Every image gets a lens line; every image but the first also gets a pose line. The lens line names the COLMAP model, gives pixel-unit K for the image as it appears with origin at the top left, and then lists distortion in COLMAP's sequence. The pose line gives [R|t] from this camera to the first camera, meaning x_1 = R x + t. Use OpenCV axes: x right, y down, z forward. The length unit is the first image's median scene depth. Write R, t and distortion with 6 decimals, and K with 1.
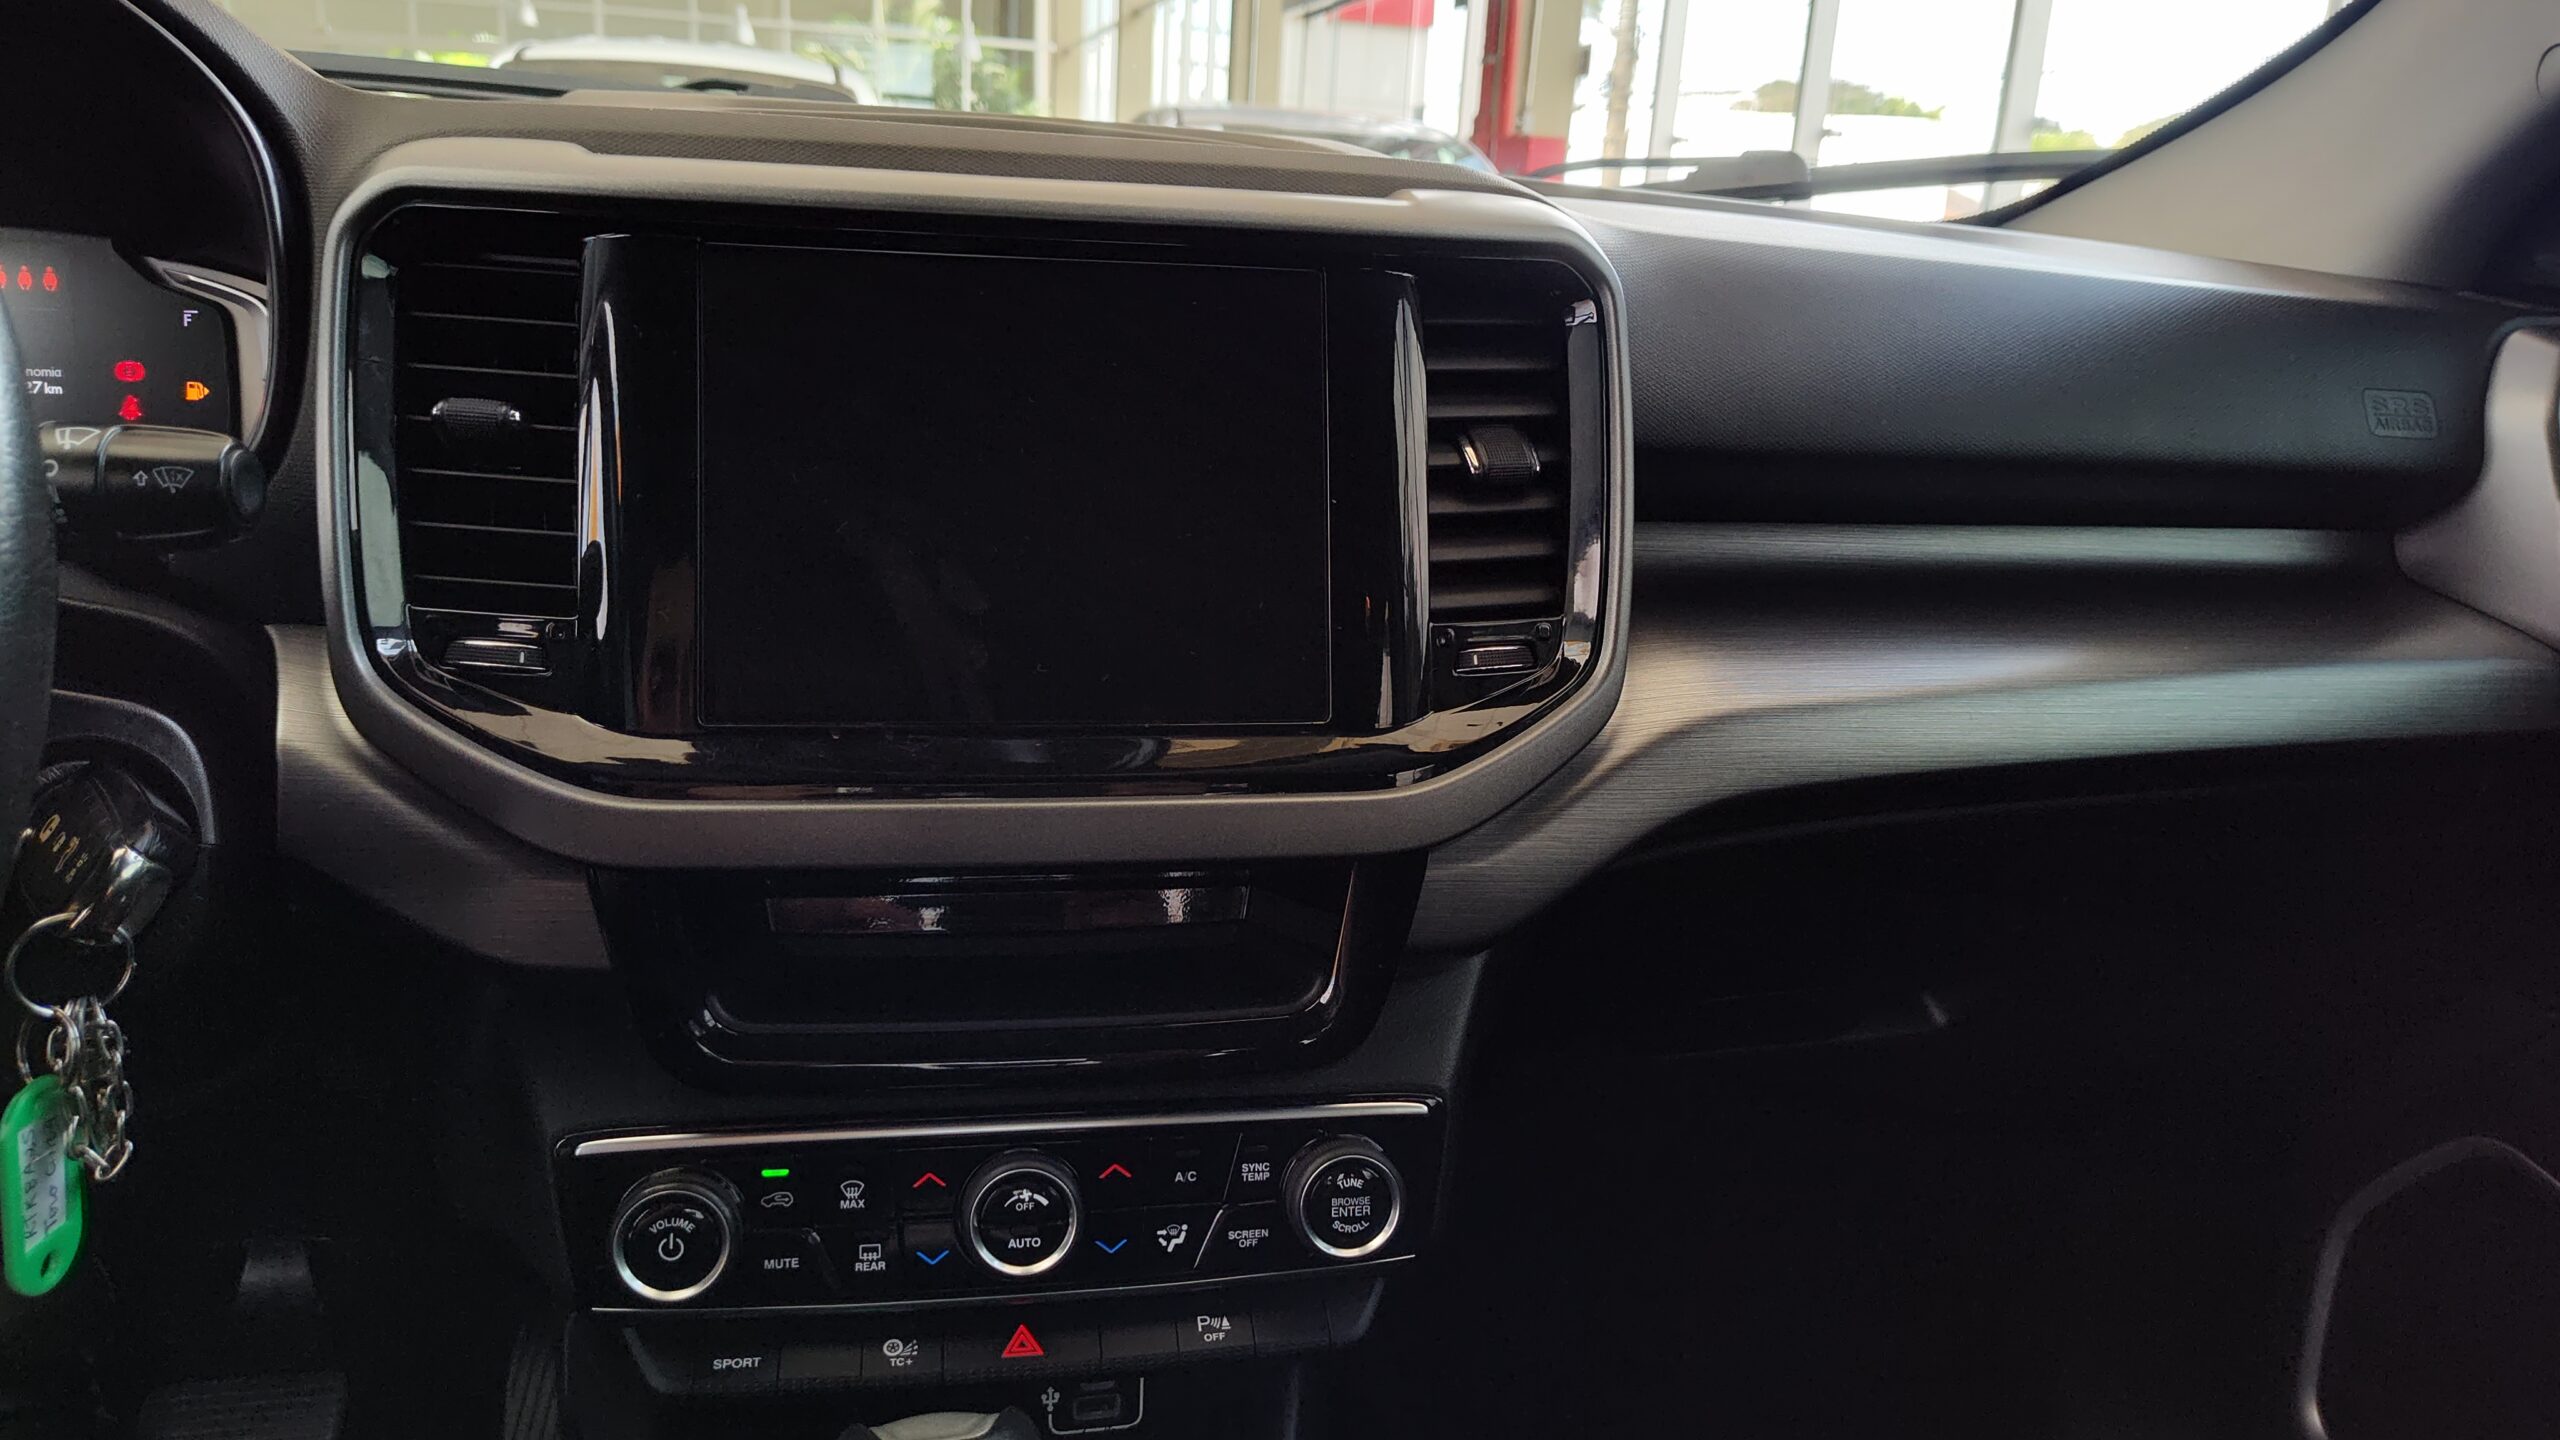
lens RADIAL K [[1773.7, 0, 1280.0], [0, 1773.7, 720.0], [0, 0, 1]] dist [0.029012, 0.002519]
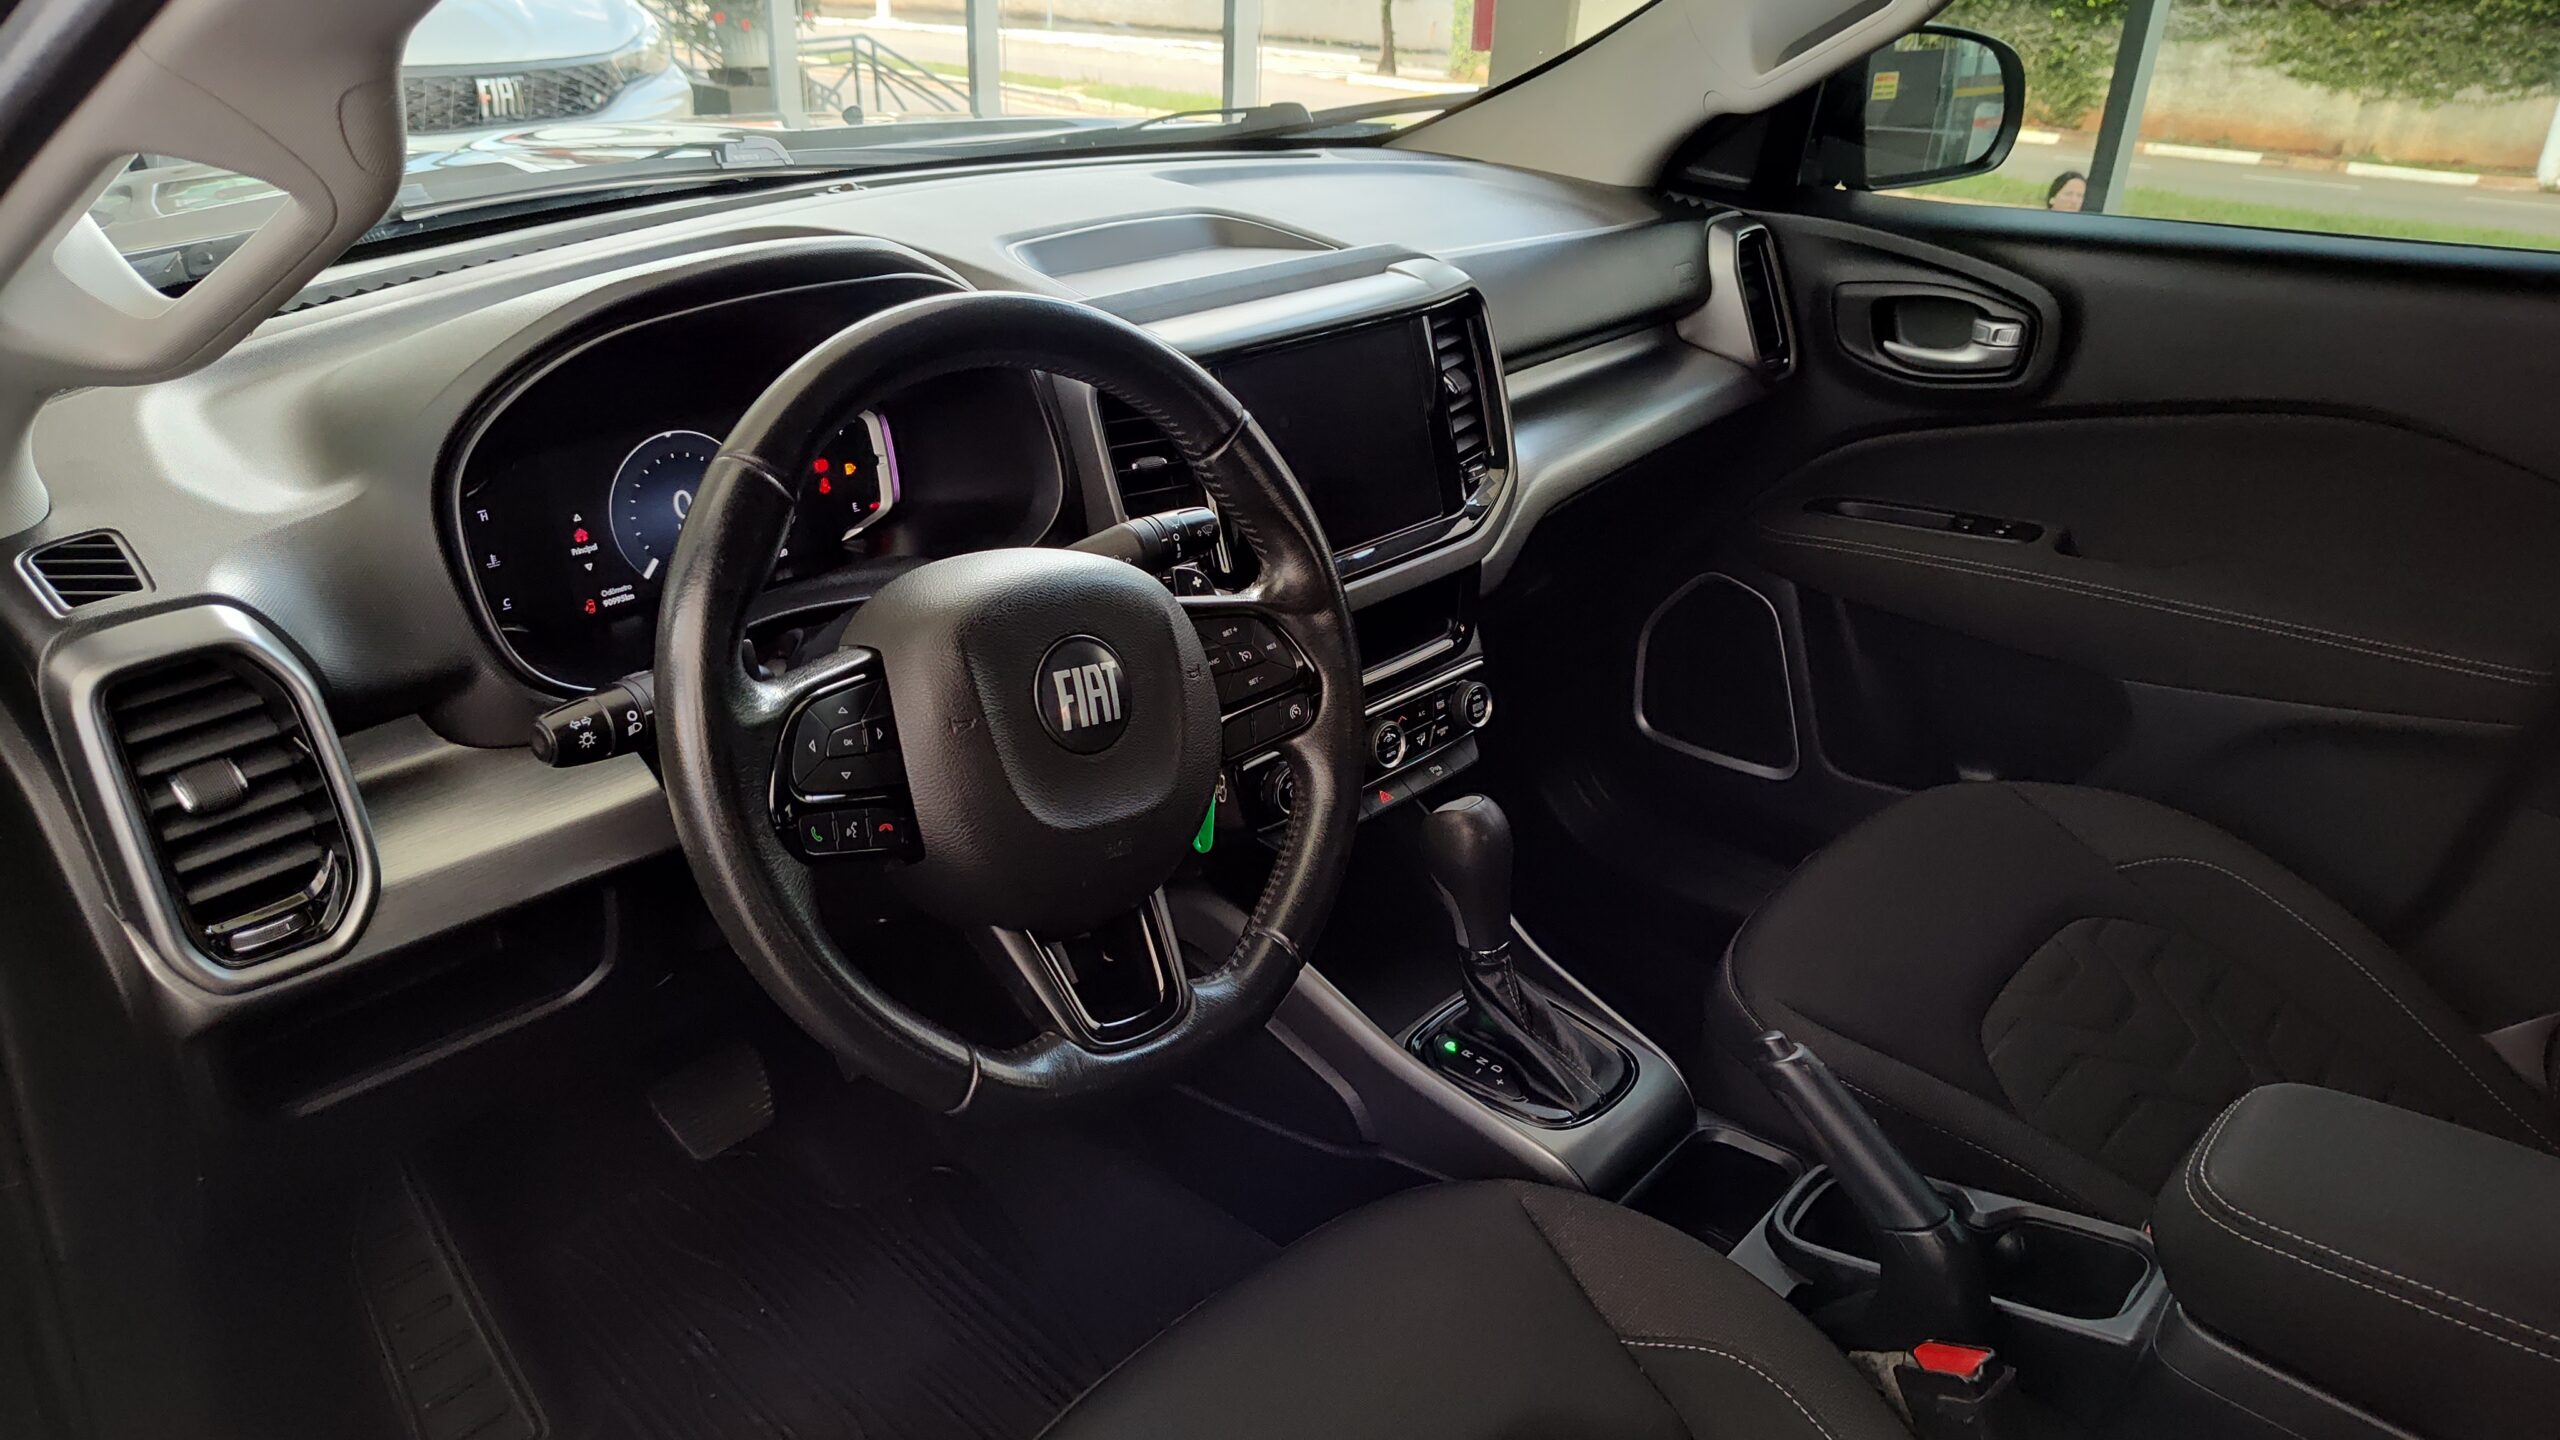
lens RADIAL K [[1773.7, 0, 1280.0], [0, 1773.7, 720.0], [0, 0, 1]] dist [0.029012, 0.002519]
pose [[0.827251, -0.275267, 0.489780, -1.395829], [0.166463, 0.952698, 0.254276, -0.380026], [-0.536606, -0.128820, 0.833942, -0.907973]]
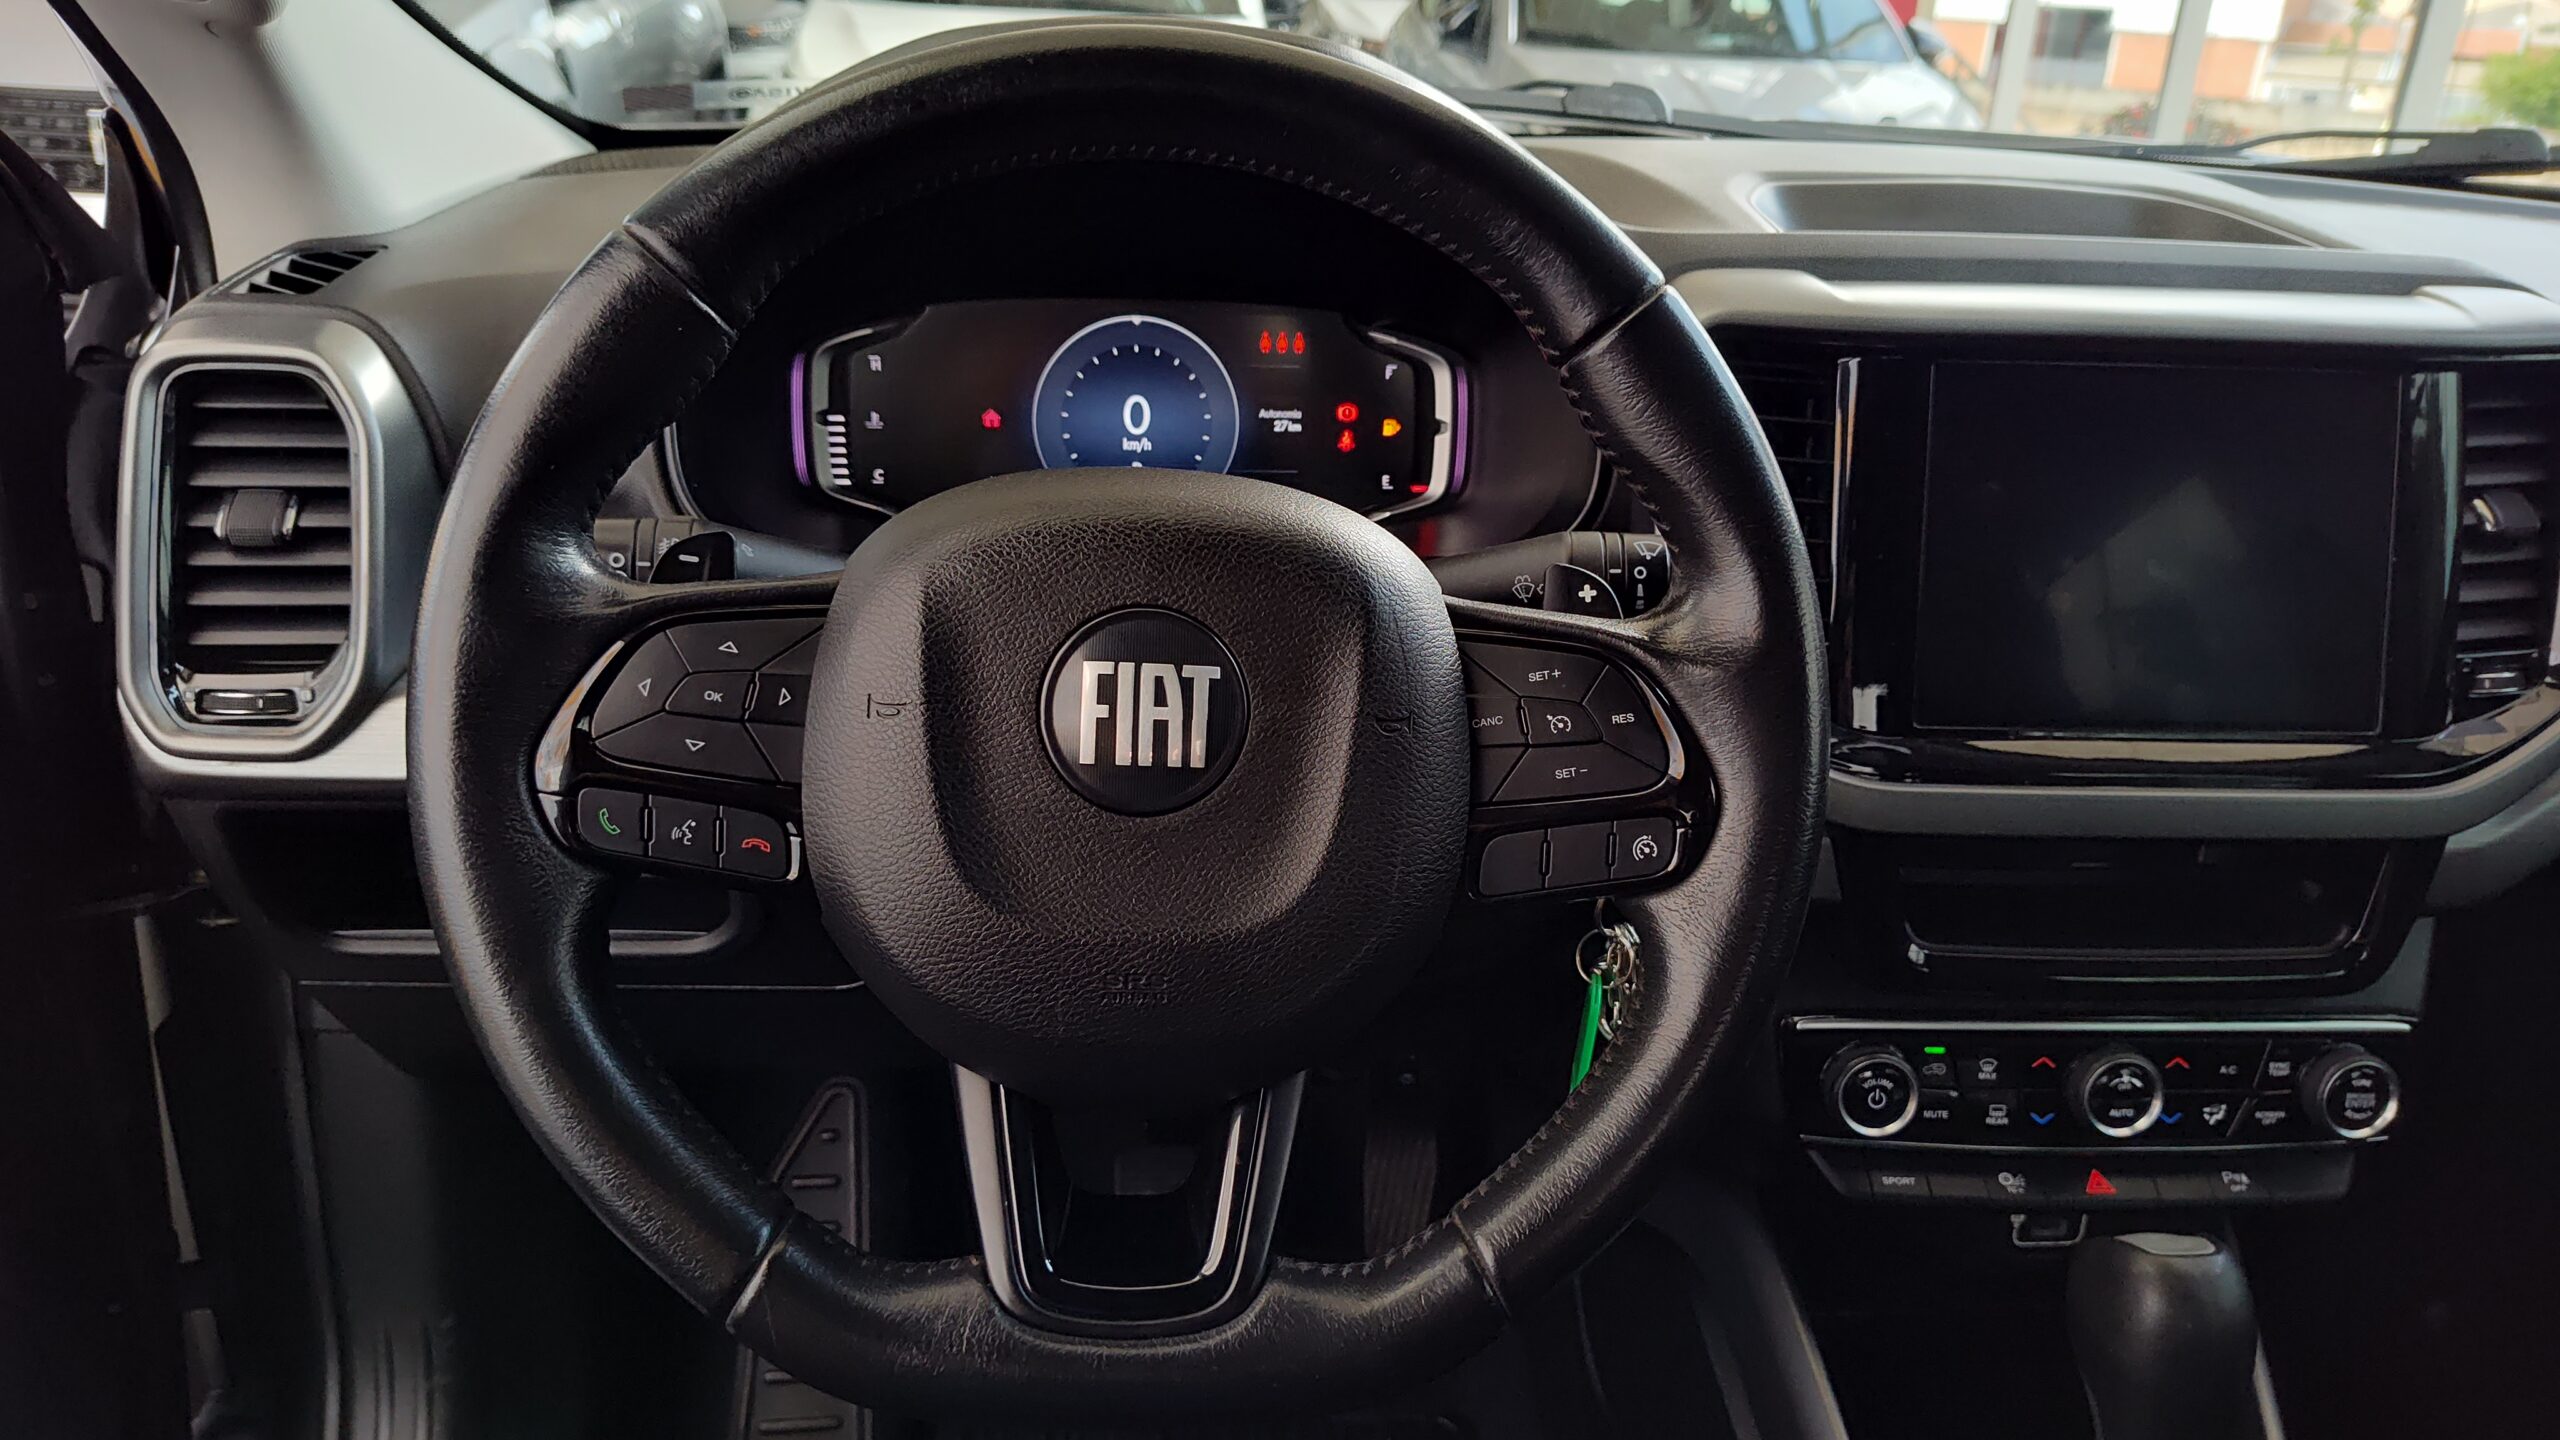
lens RADIAL K [[1793.7, 0, 1265.8], [0, 1793.7, 741.2], [0, 0, 1]] dist [-0.010990, -0.007862]
pose [[0.989033, 0.040465, -0.142044, -0.582439], [-0.023731, 0.992779, 0.117586, -0.125146], [0.145776, -0.112926, 0.982852, -0.382117]]
